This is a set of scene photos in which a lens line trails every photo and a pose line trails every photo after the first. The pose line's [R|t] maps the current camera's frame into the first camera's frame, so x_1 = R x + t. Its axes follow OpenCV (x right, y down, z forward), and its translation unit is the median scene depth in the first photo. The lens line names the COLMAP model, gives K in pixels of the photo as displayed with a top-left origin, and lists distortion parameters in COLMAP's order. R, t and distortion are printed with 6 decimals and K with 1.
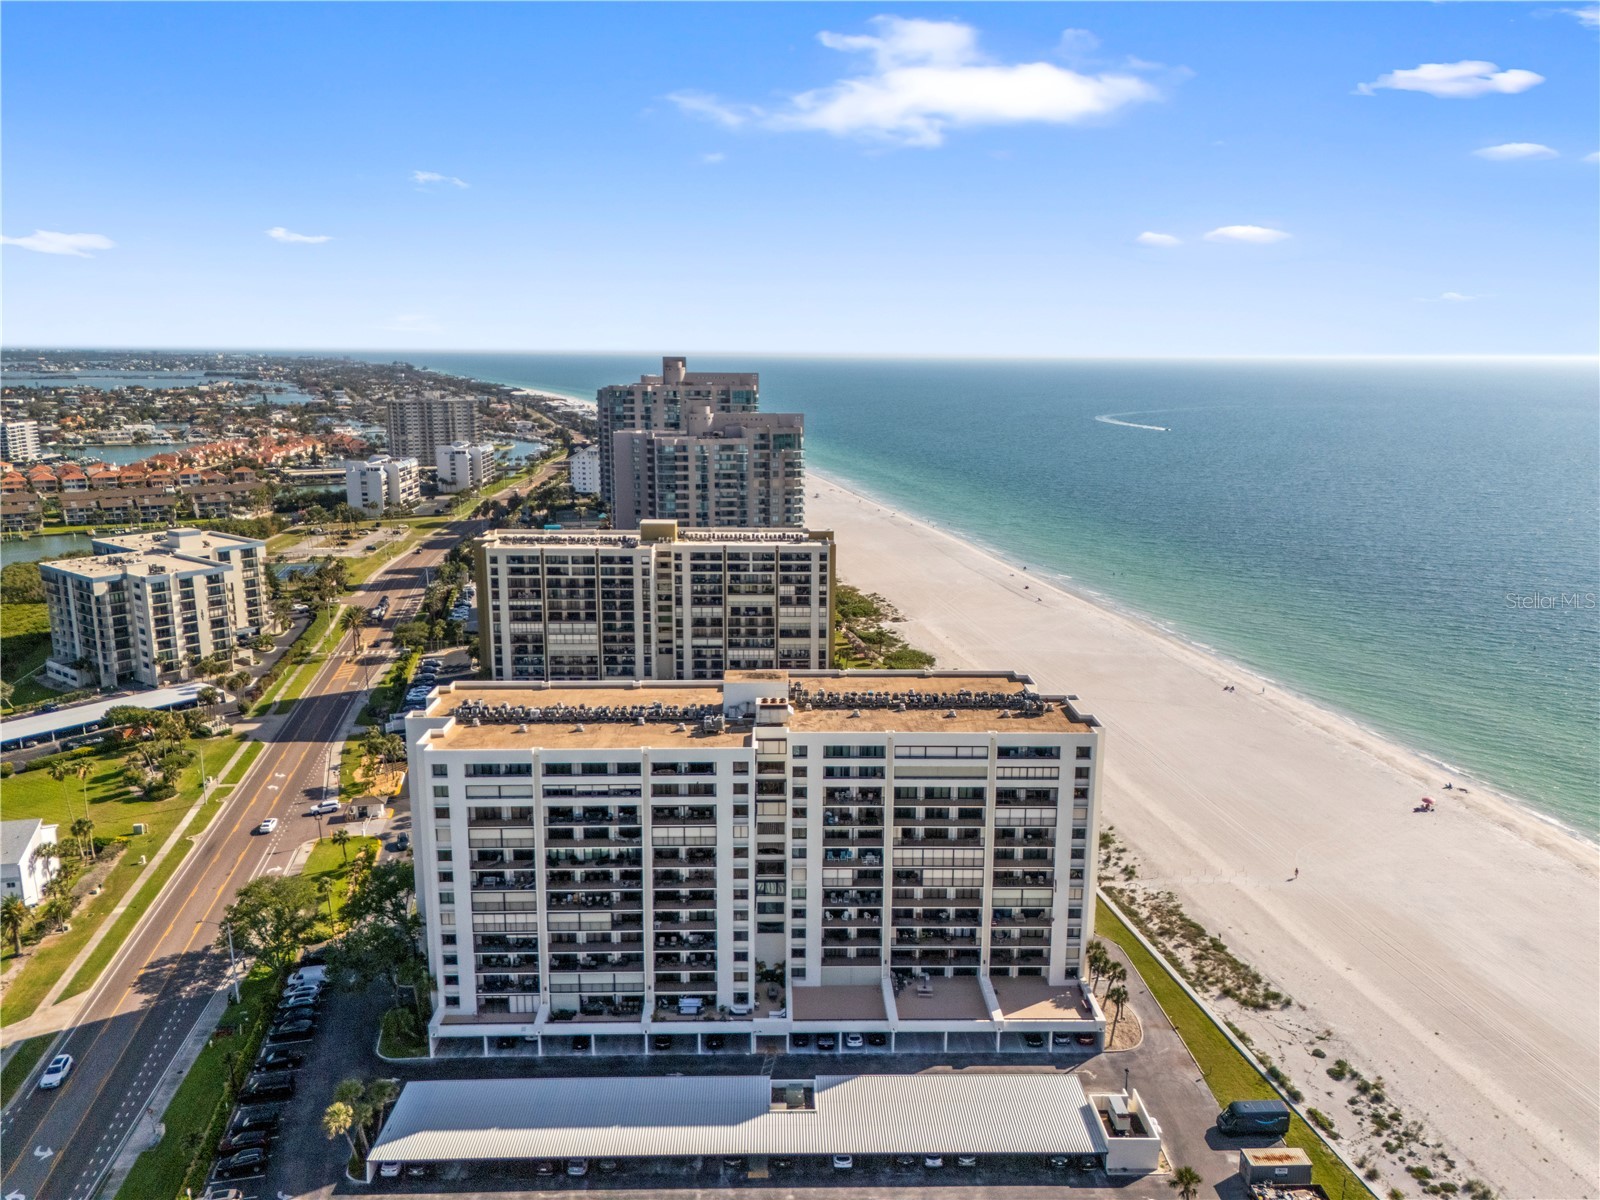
lens RADIAL K [[1177.2, 0, 798.8], [0, 1177.2, 600.0], [0, 0, 1]] dist [0.108889, -0.114098]
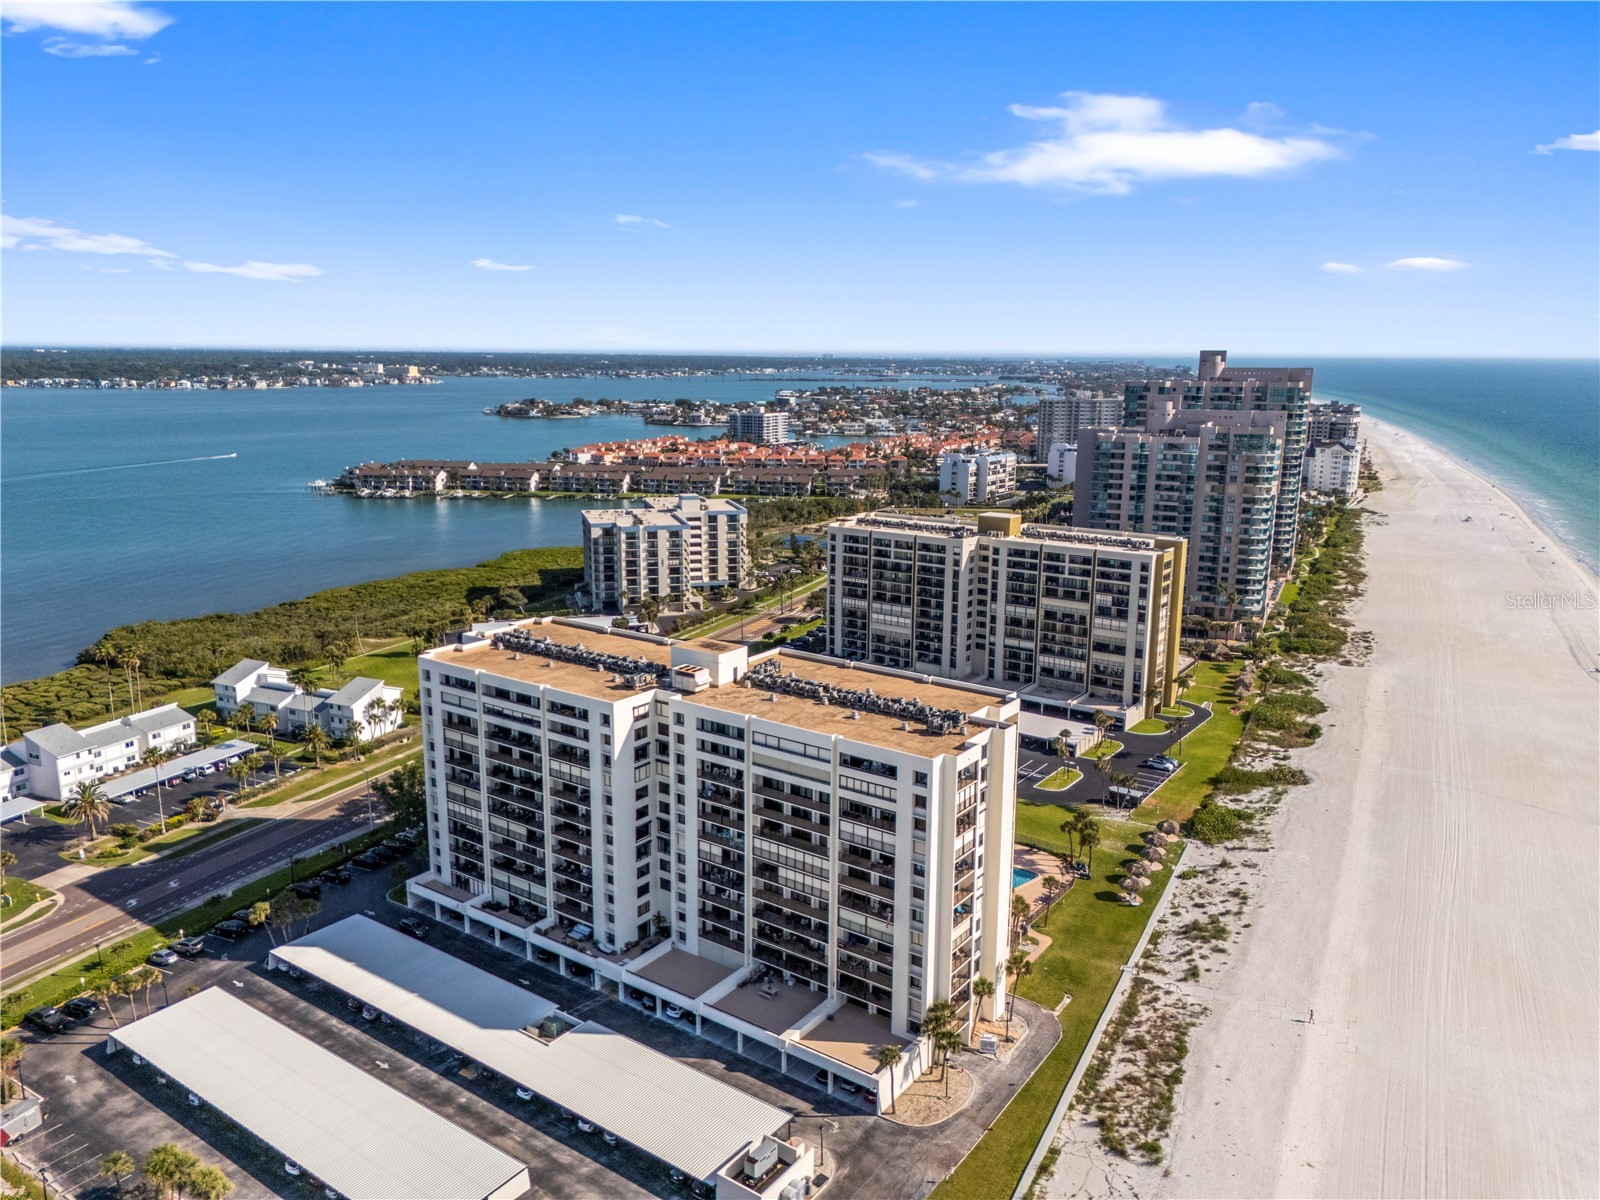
lens RADIAL K [[1177.2, 0, 798.8], [0, 1177.2, 600.0], [0, 0, 1]] dist [0.108889, -0.114098]
pose [[0.793766, 0.123338, -0.595586, 0.352345], [-0.125802, 0.991341, 0.037632, -0.012952], [0.595071, 0.045055, 0.802409, 0.123328]]
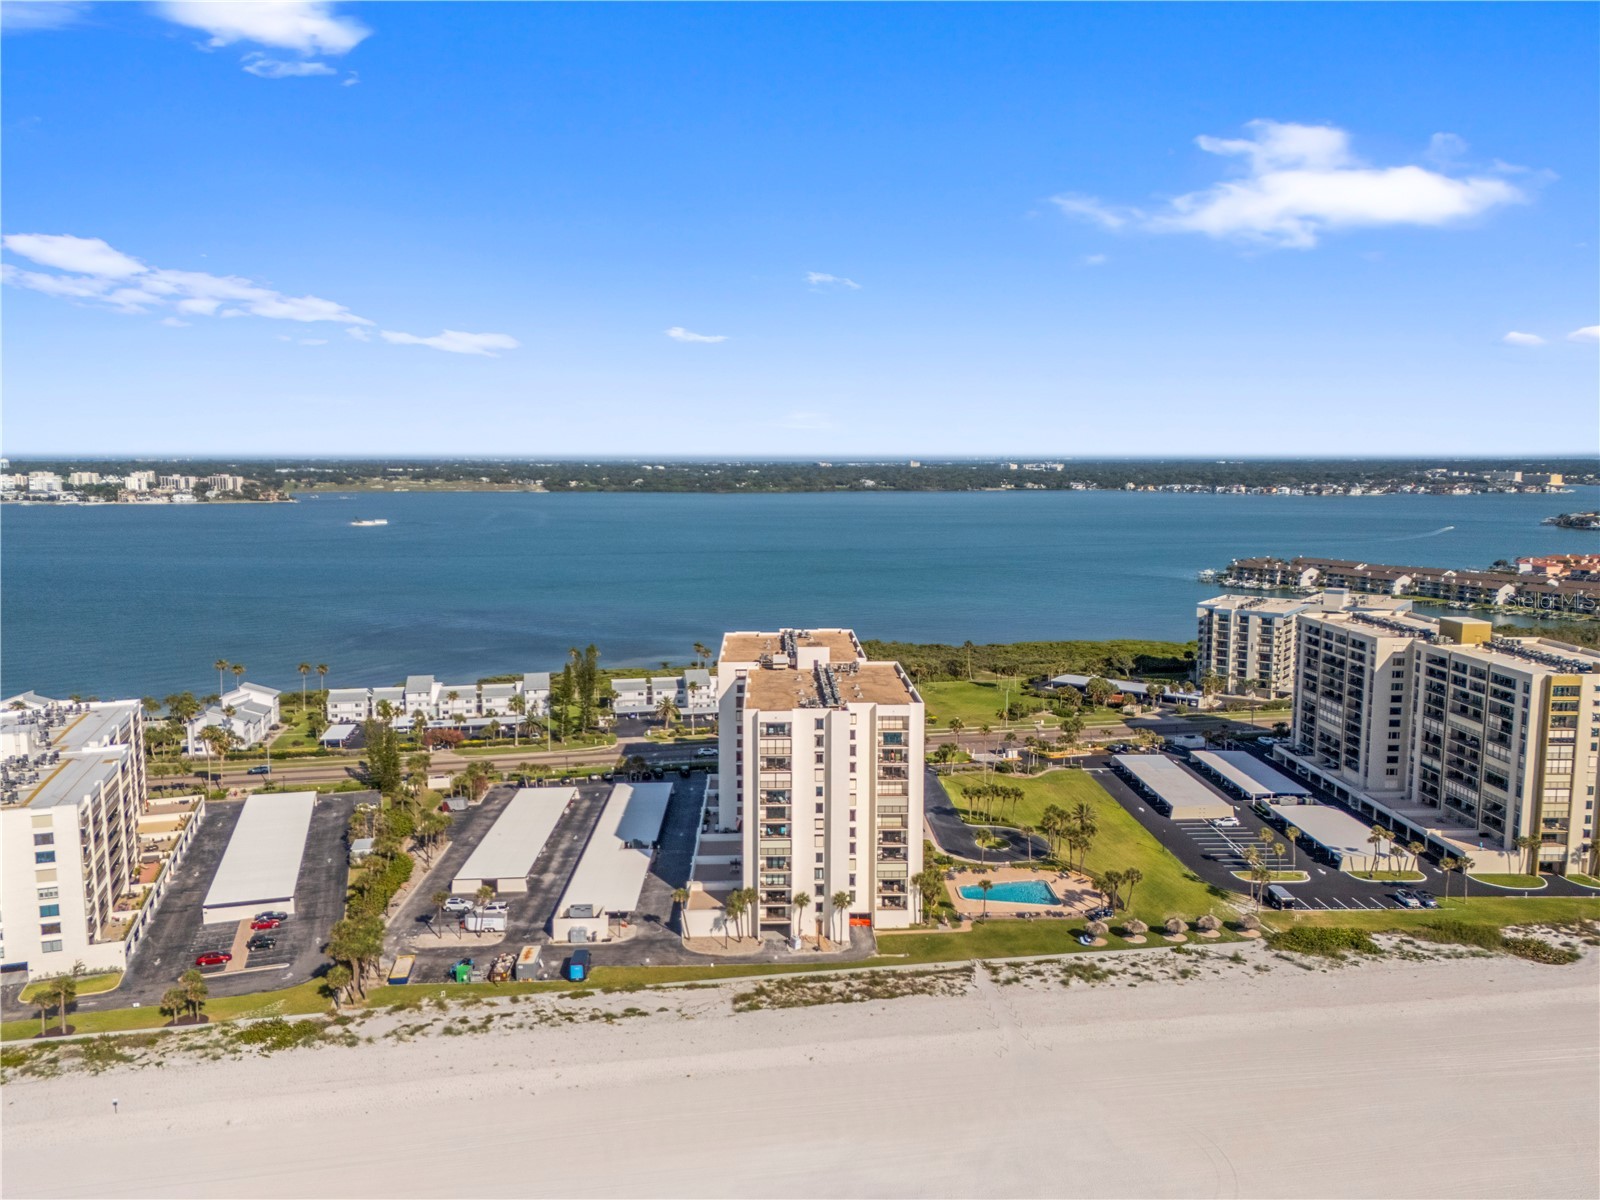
lens RADIAL K [[1177.2, 0, 798.8], [0, 1177.2, 600.0], [0, 0, 1]] dist [0.108889, -0.114098]
pose [[-0.002651, 0.114192, -0.993455, 0.775606], [-0.207280, 0.971820, 0.112258, -0.081047], [0.978278, 0.206221, 0.021093, 0.522892]]
